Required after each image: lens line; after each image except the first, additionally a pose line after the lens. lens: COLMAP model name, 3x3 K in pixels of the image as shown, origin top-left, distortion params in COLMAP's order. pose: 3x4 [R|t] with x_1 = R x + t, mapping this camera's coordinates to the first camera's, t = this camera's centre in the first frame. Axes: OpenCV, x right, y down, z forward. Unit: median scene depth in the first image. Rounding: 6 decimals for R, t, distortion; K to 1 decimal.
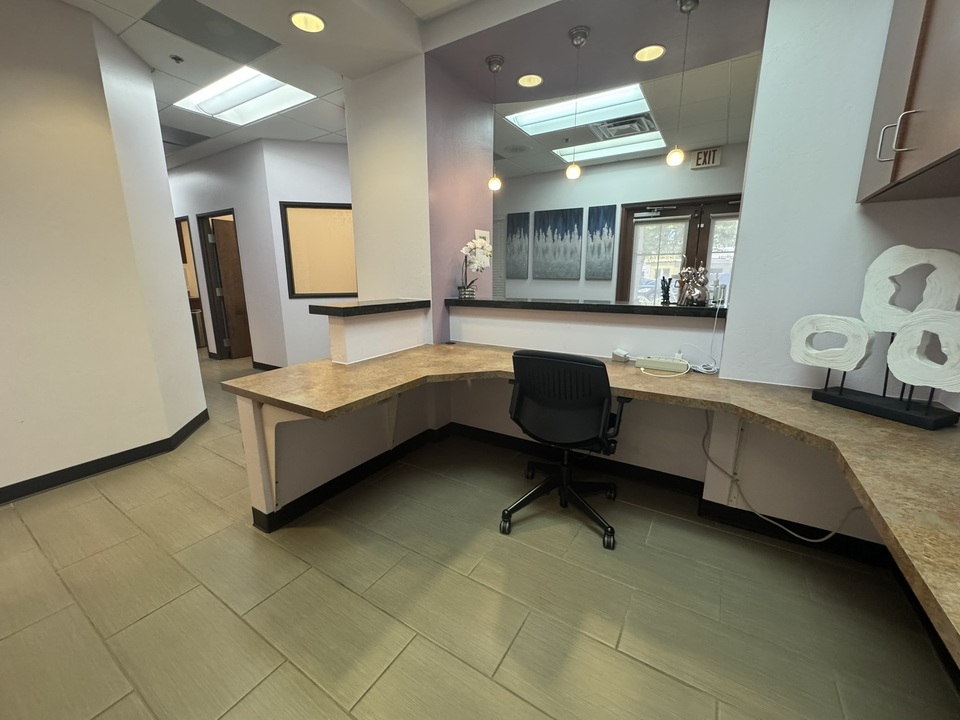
lens RADIAL K [[381.8, 0, 481.2], [0, 381.8, 359.3], [0, 0, 1]] dist [-0.003109, 0.000510]
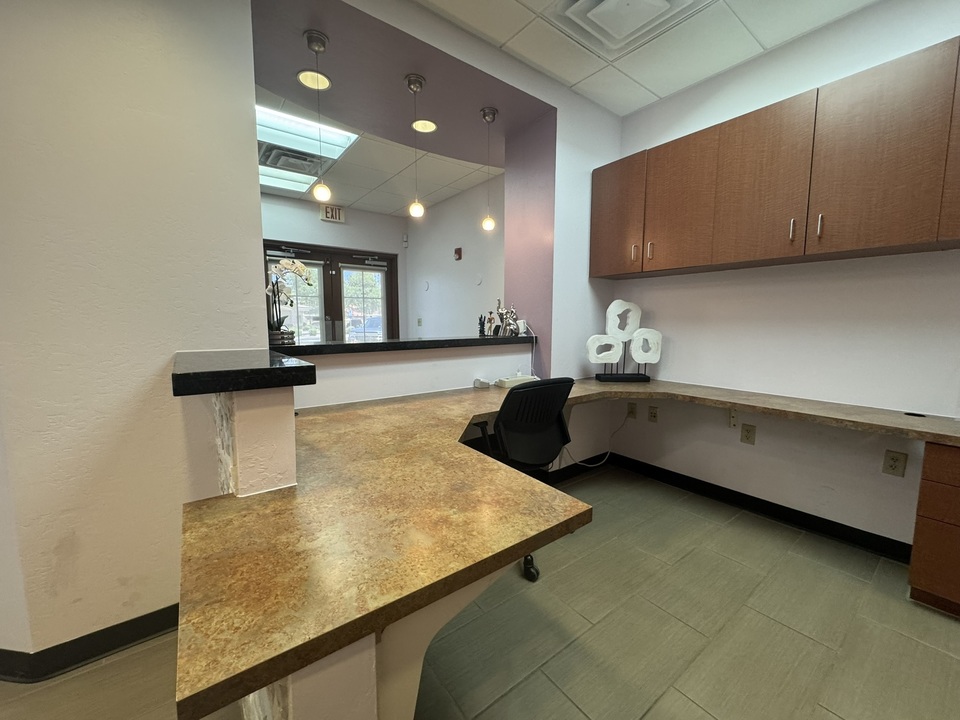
lens RADIAL K [[381.8, 0, 480.0], [0, 381.8, 356.5], [0, 0, 1]] dist [-0.003109, 0.000510]
pose [[0.359523, -0.085570, 0.929204, -0.292491], [0.198865, 0.979937, 0.013298, -0.043715], [-0.911699, 0.180005, 0.369327, 0.245417]]
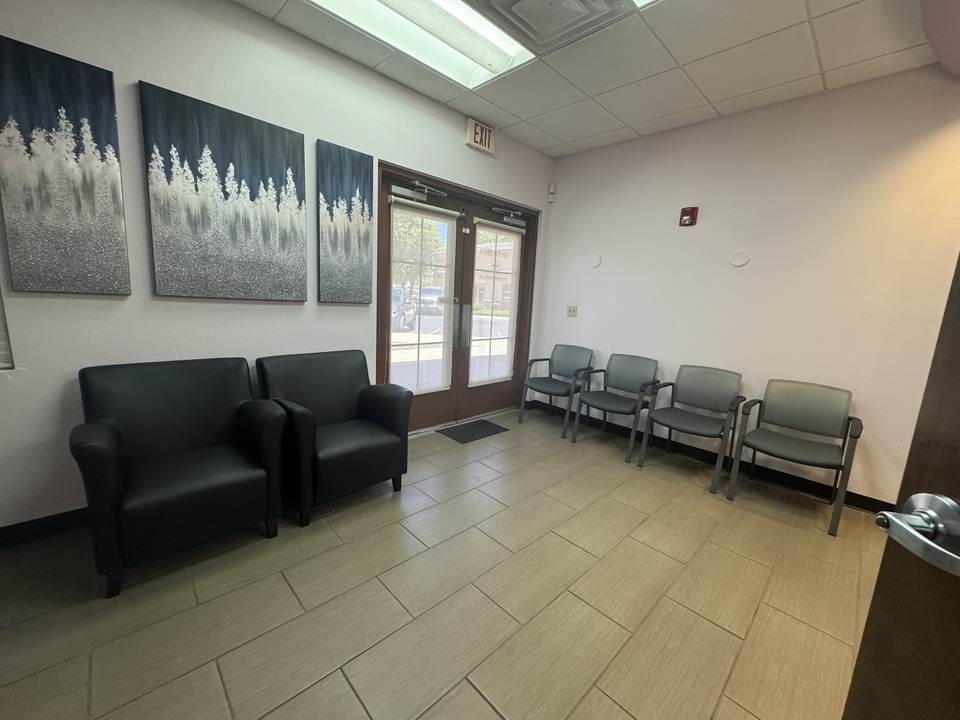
lens RADIAL K [[381.8, 0, 474.9], [0, 381.8, 356.9], [0, 0, 1]] dist [-0.003109, 0.000510]
pose [[0.251530, -0.140193, 0.957642, -0.133517], [0.156120, 0.982373, 0.102808, -0.180429], [-0.955175, 0.123647, 0.268984, 0.784552]]
